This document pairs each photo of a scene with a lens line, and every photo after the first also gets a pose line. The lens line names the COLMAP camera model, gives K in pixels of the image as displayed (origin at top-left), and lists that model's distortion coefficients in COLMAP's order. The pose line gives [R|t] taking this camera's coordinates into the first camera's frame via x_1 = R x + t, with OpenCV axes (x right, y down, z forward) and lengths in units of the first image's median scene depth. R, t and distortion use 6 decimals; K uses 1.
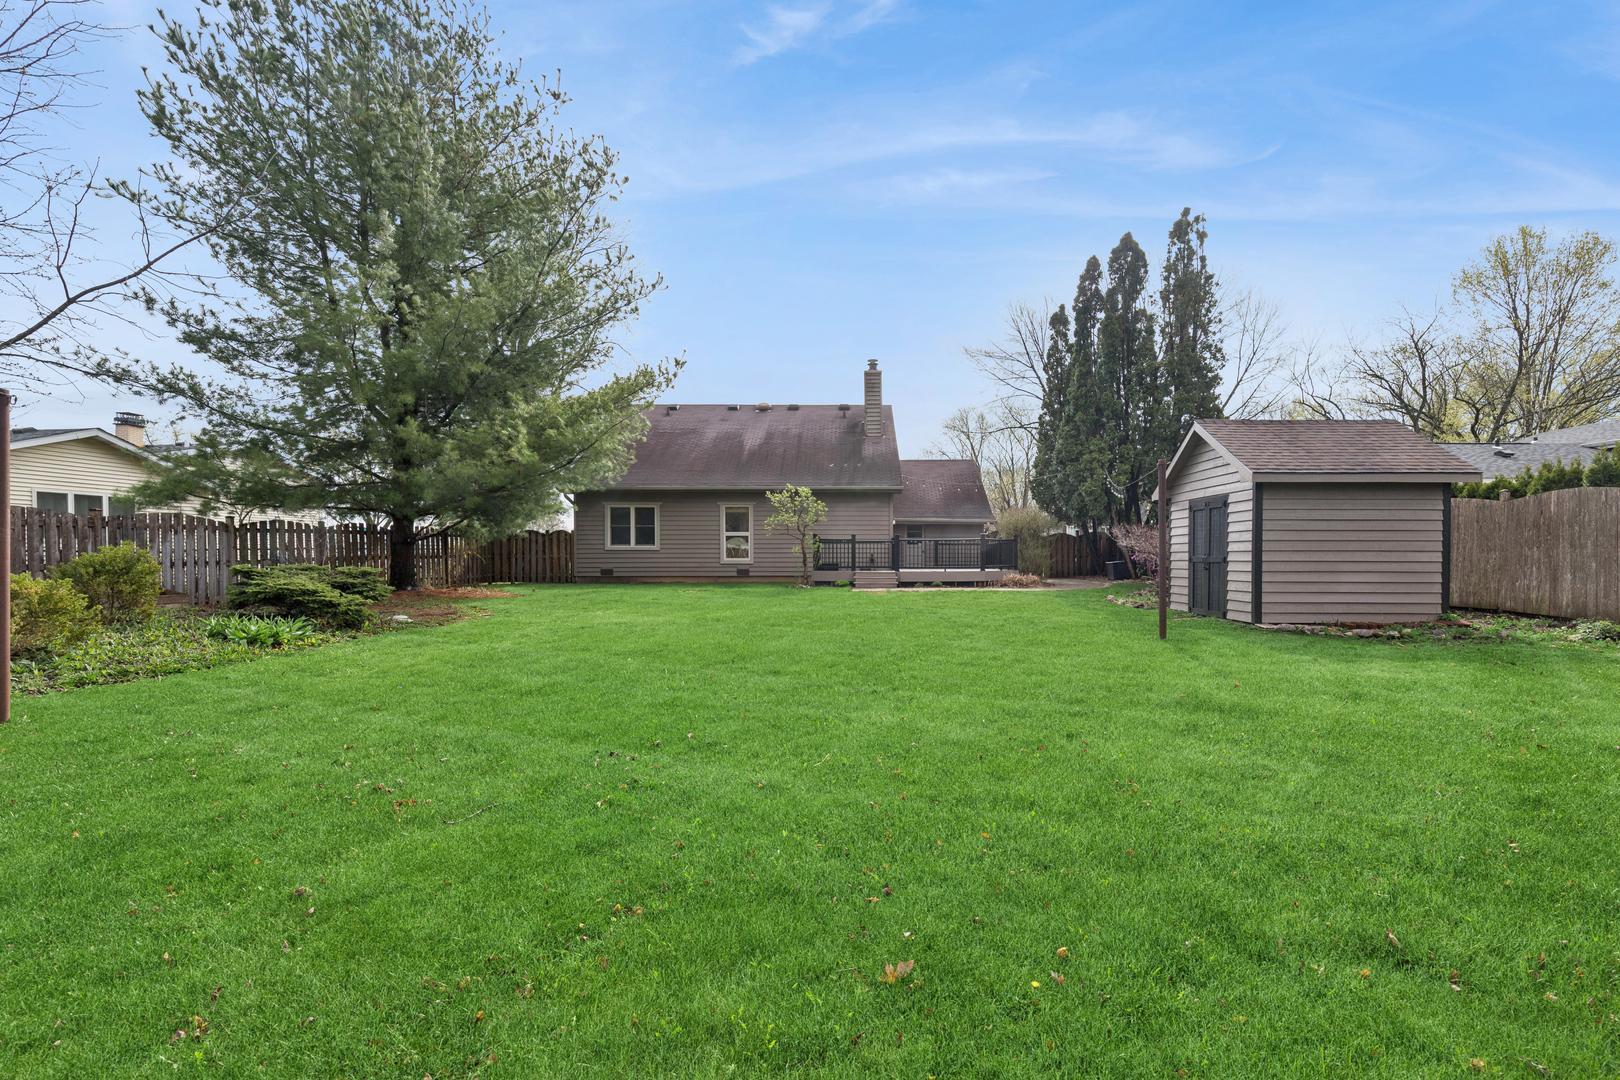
lens RADIAL K [[732.4, 0, 811.4], [0, 732.4, 543.1], [0, 0, 1]] dist [0.010880, -0.002159]
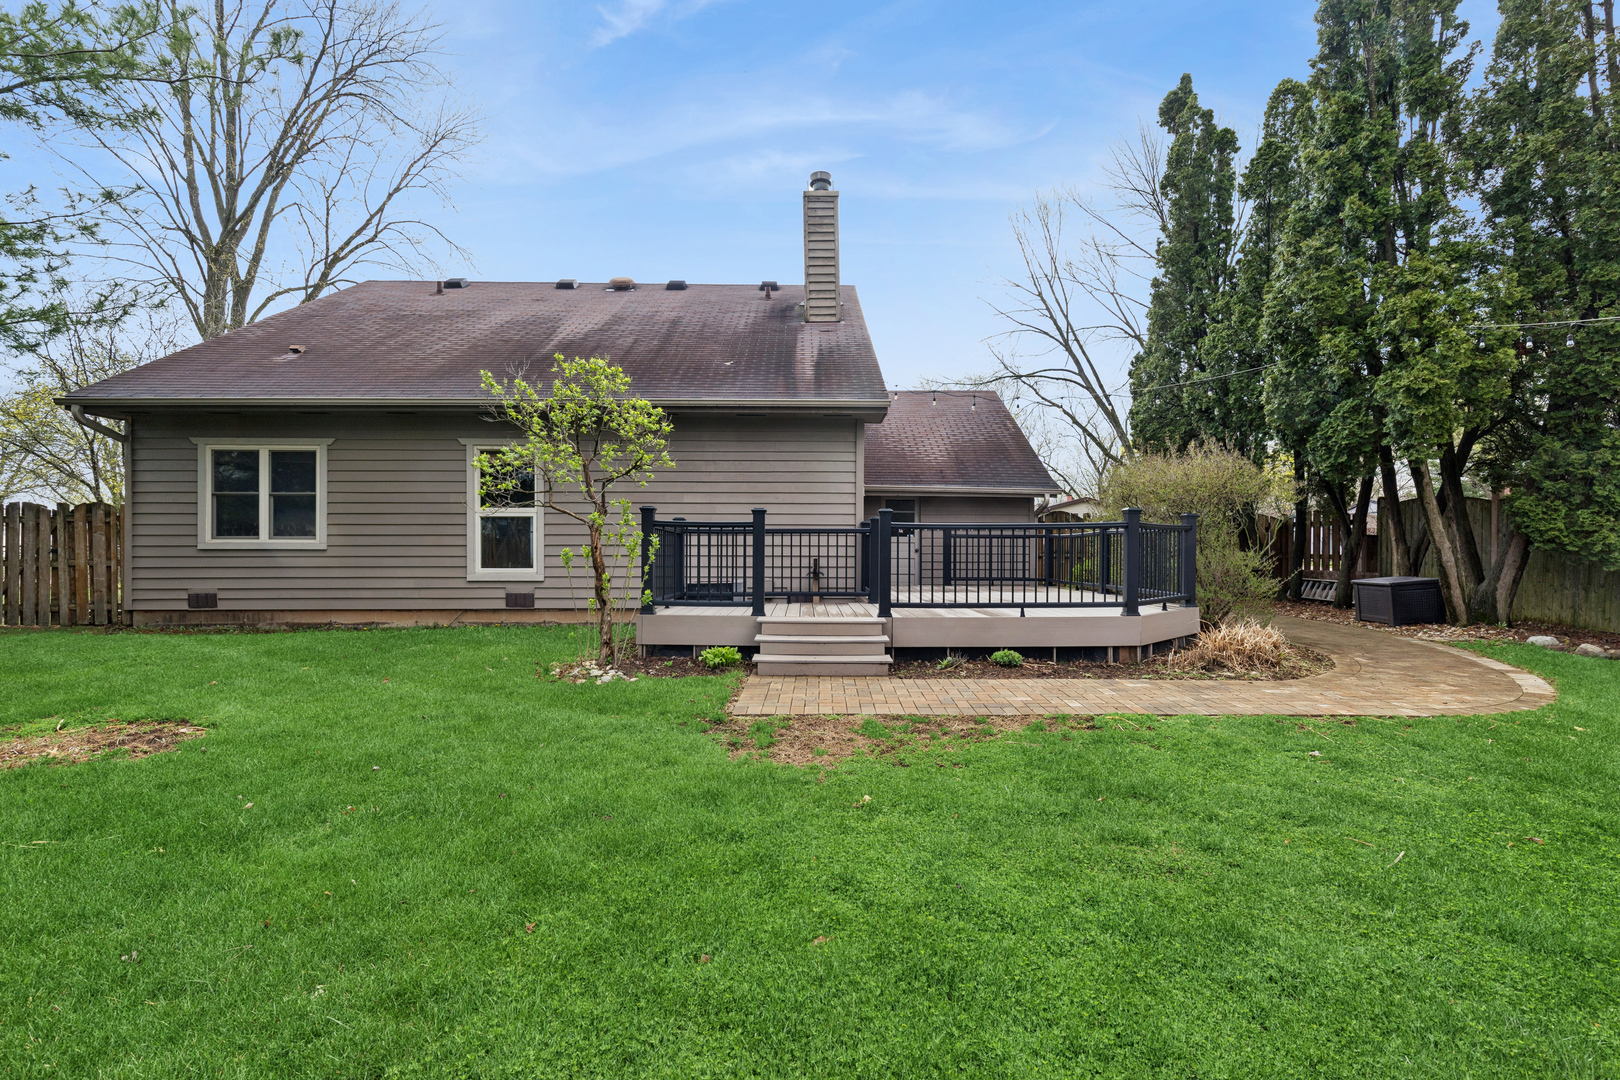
lens RADIAL K [[732.4, 0, 808.4], [0, 732.4, 538.4], [0, 0, 1]] dist [0.010880, -0.002159]
pose [[0.998311, 0.001923, 0.058065, 0.050837], [-0.002113, 0.999993, 0.003225, 0.001002], [-0.058059, -0.003343, 0.998308, 0.542170]]
